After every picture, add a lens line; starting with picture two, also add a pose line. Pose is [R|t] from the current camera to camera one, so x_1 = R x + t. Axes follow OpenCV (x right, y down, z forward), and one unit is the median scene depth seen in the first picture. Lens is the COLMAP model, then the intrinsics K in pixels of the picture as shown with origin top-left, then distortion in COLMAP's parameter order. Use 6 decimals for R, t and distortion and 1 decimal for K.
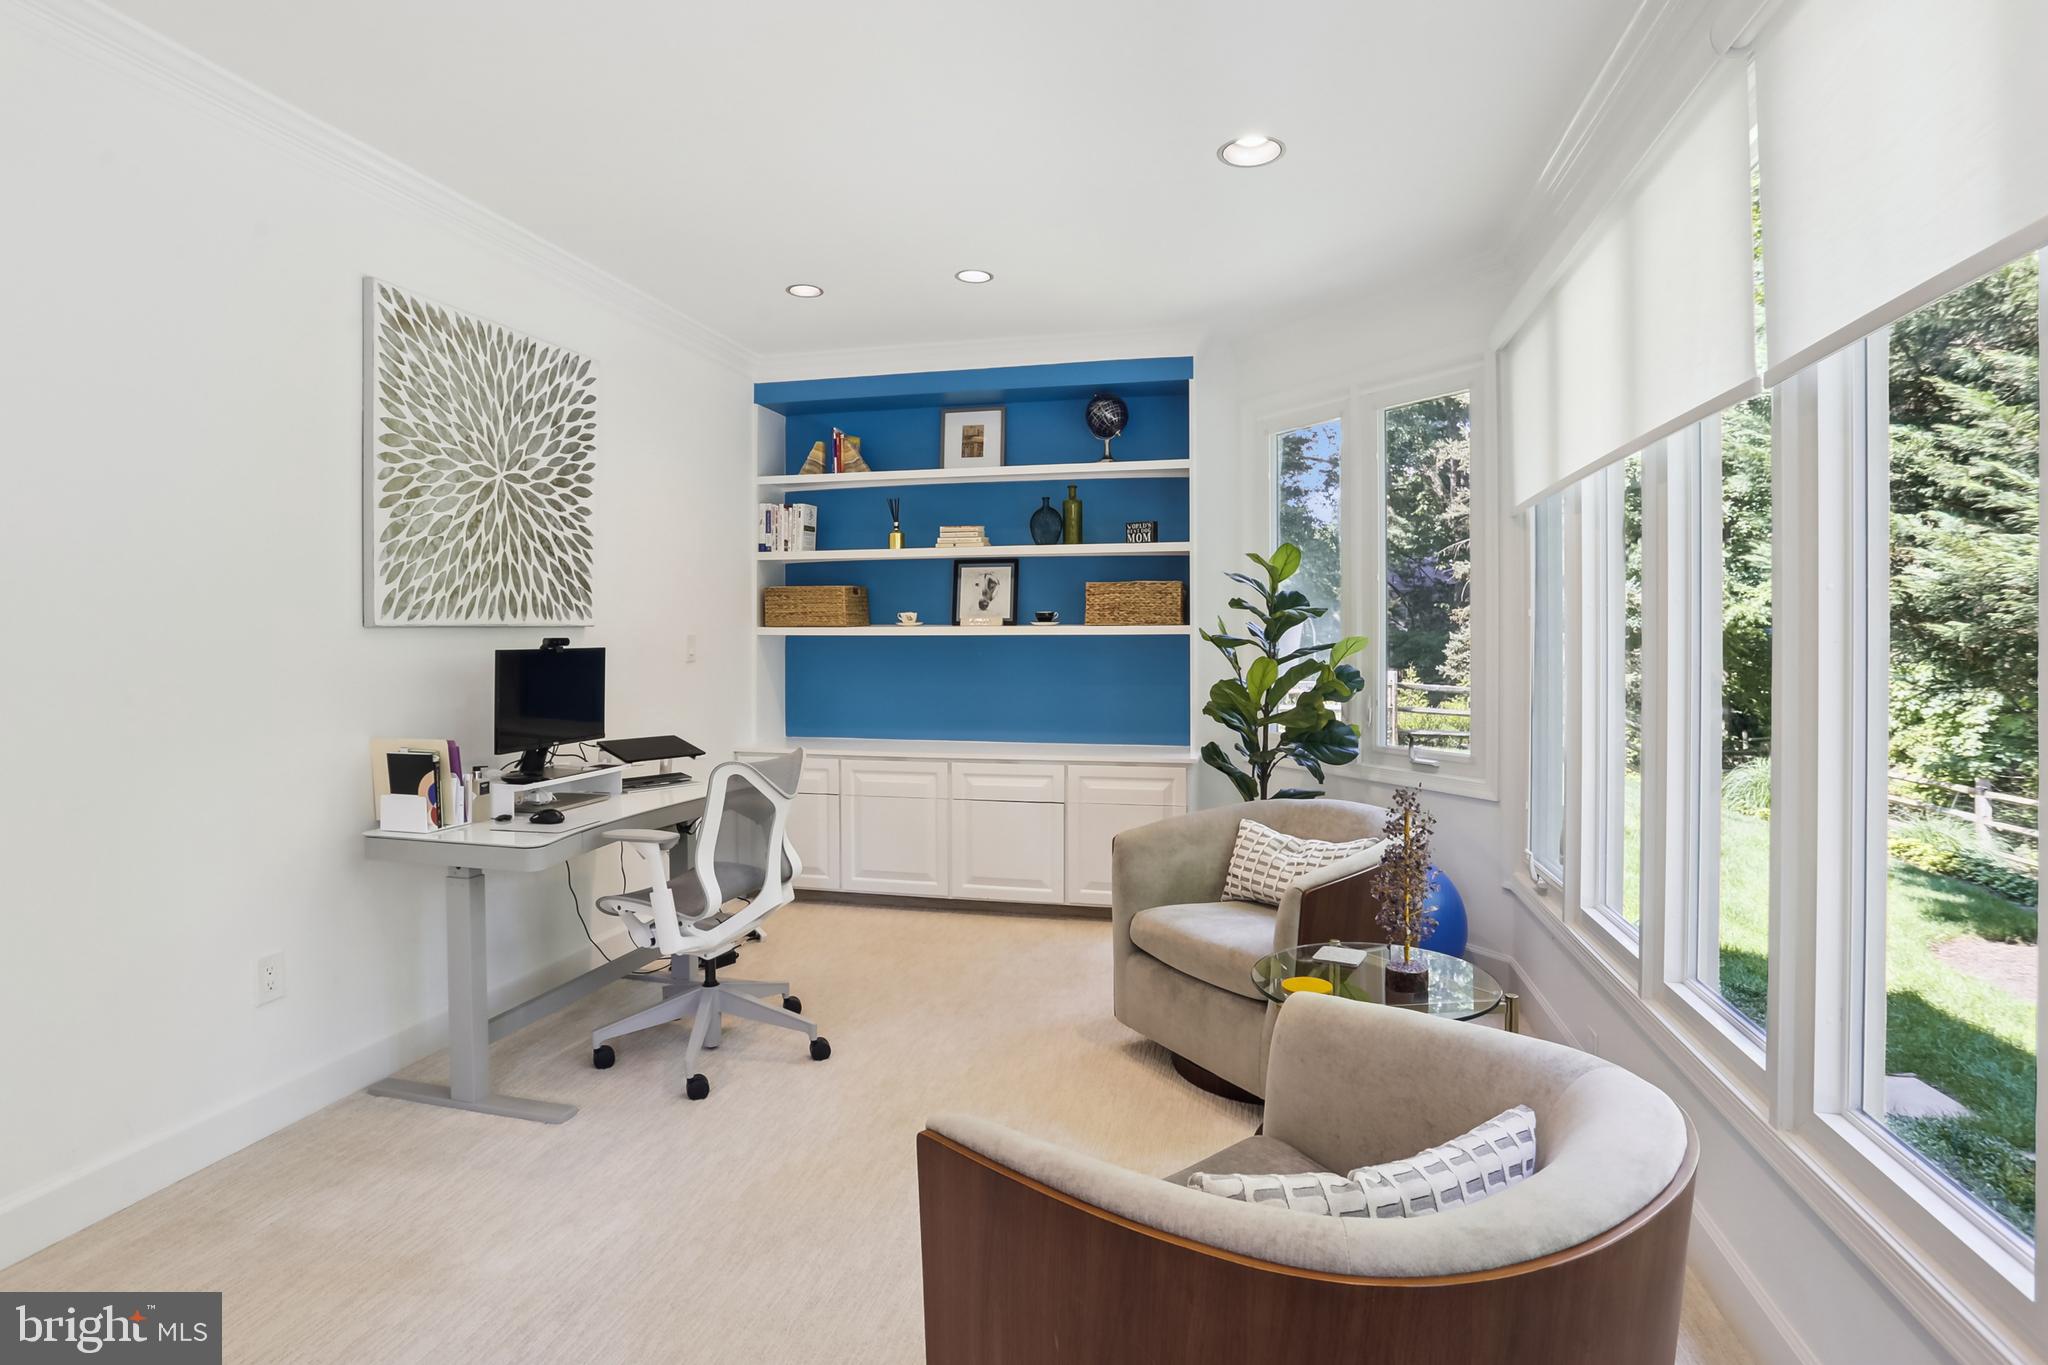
lens RADIAL K [[1033.6, 0, 1019.9], [0, 1033.6, 647.6], [0, 0, 1]] dist [-0.068298, 0.033699]
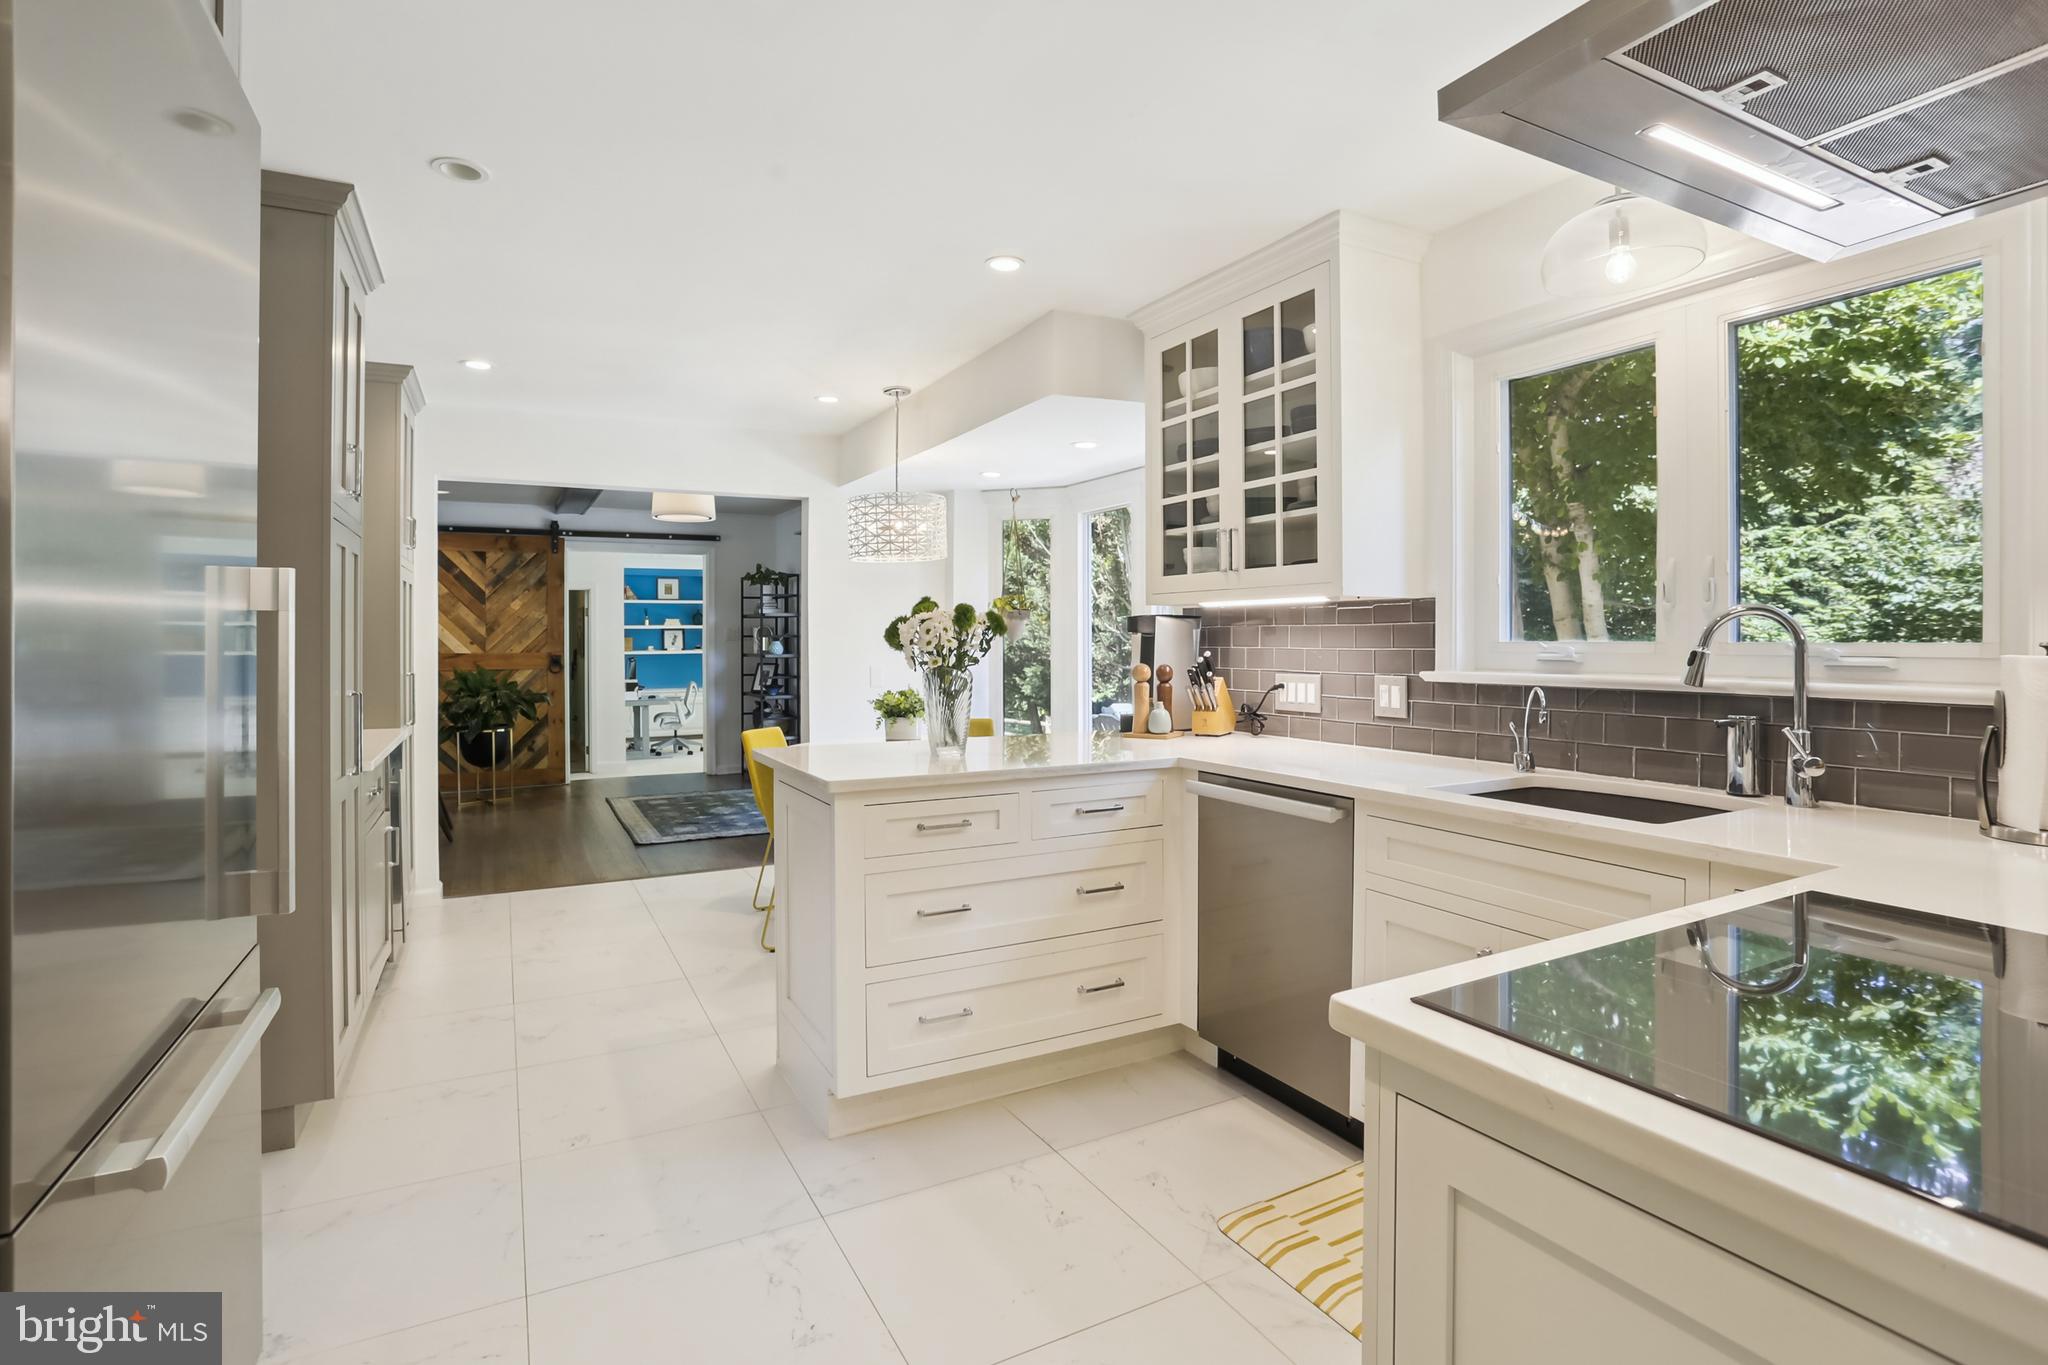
lens RADIAL K [[1025.6, 0, 966.7], [0, 1025.6, 625.8], [0, 0, 1]] dist [-0.000566, -0.000032]
pose [[0.787233, 0.002838, 0.616649, -1.245829], [0.014564, 0.999625, -0.023195, -0.010985], [-0.616484, 0.027241, 0.786896, -1.956954]]
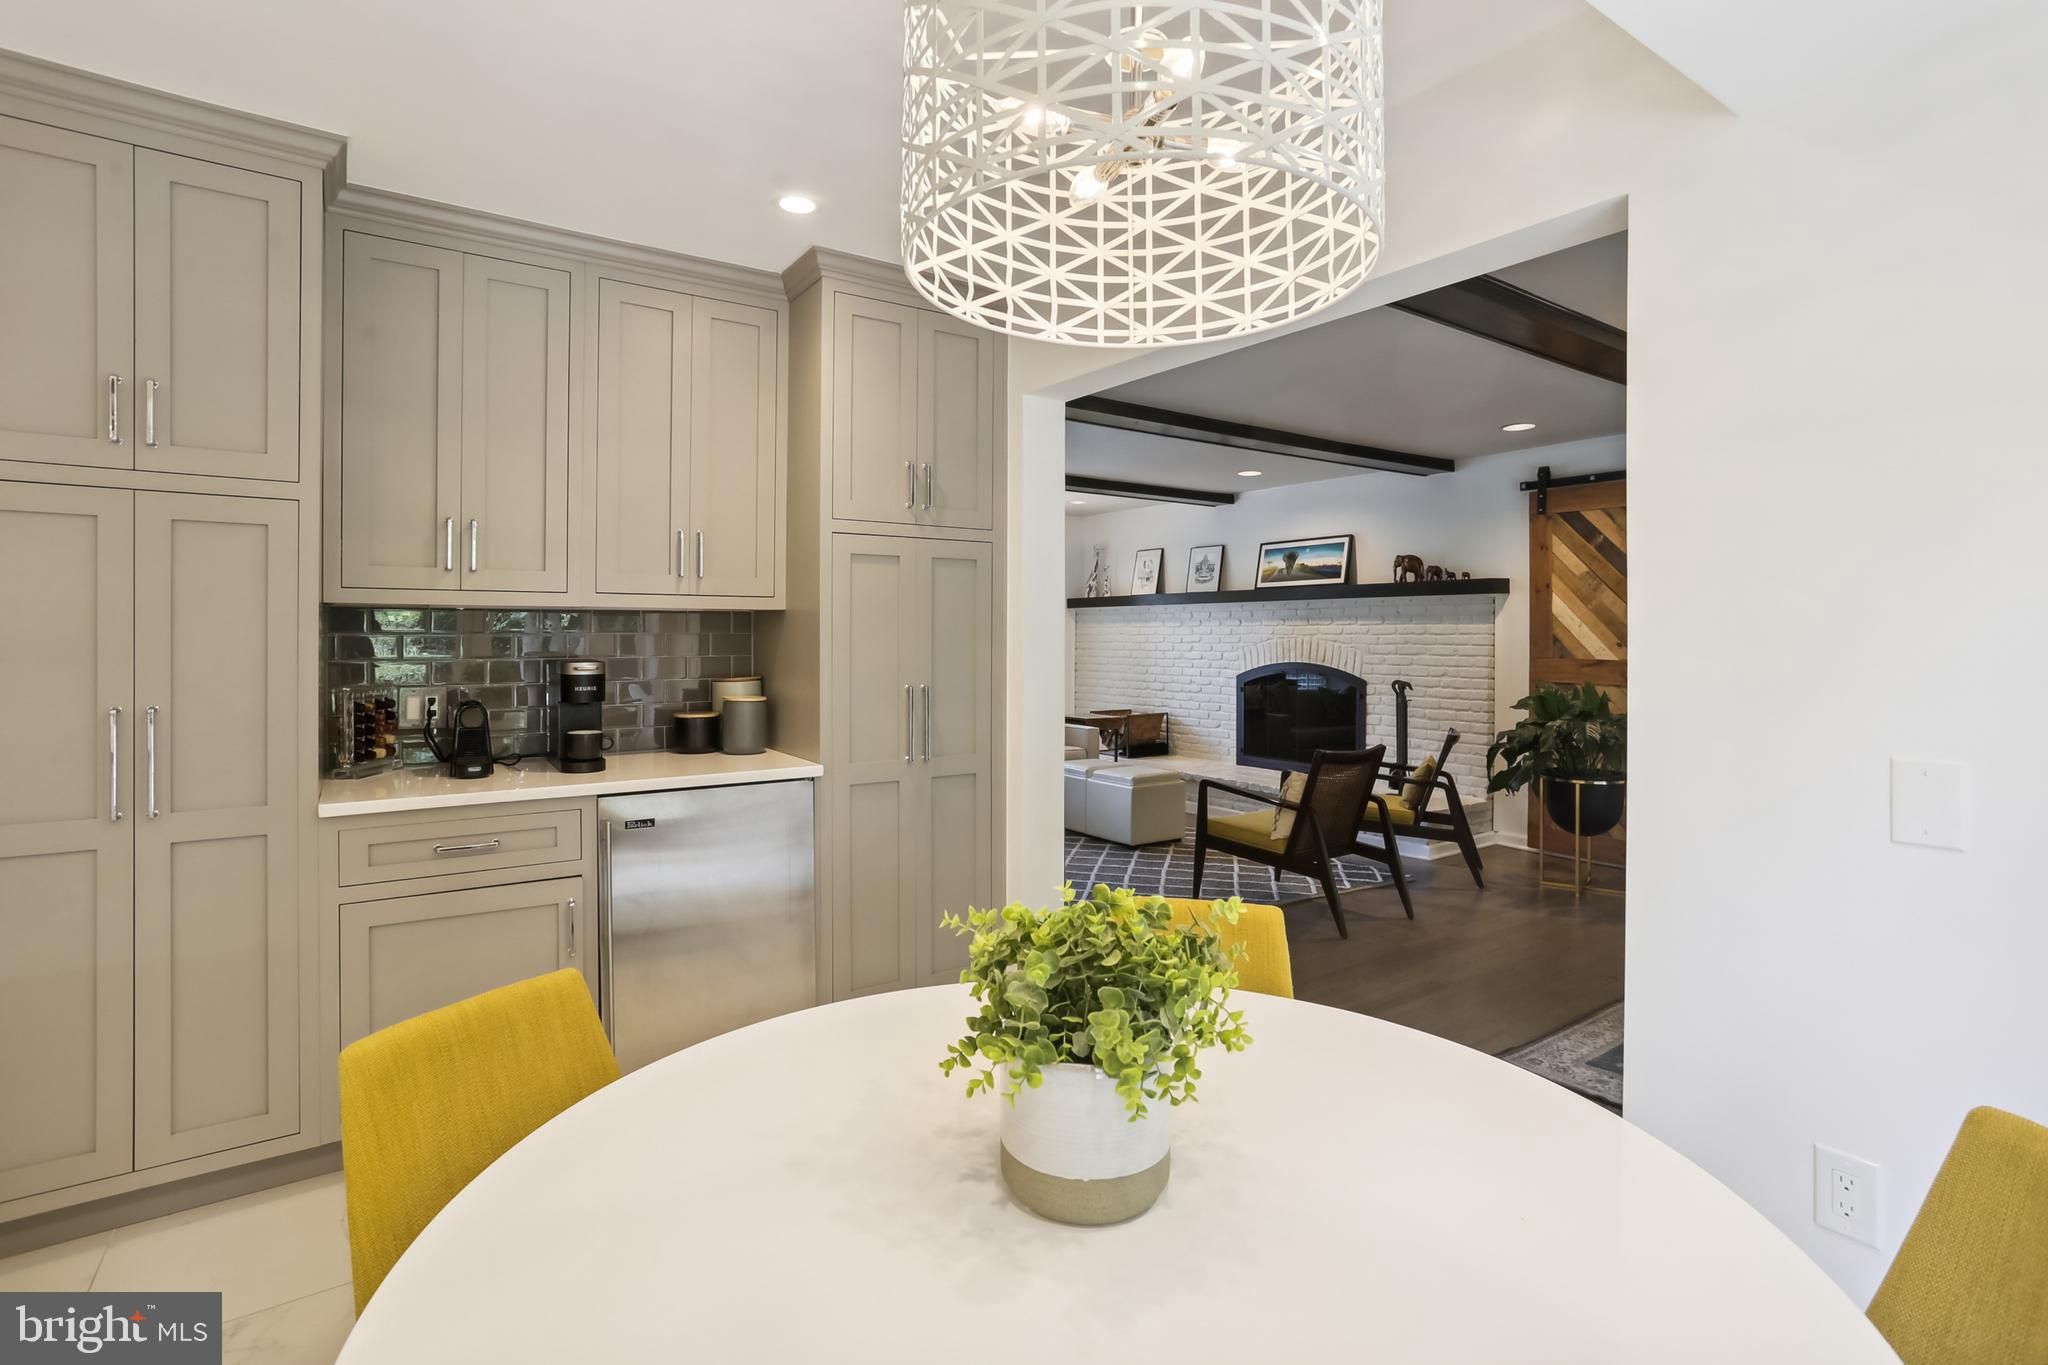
lens RADIAL K [[982.7, 0, 1029.5], [0, 982.7, 633.8], [0, 0, 1]] dist [-0.061359, 0.039570]
pose [[0.745618, 0.002850, -0.666368, -0.614283], [-0.014566, 0.999822, -0.012023, -0.023772], [0.666215, 0.018671, 0.745526, -1.339655]]
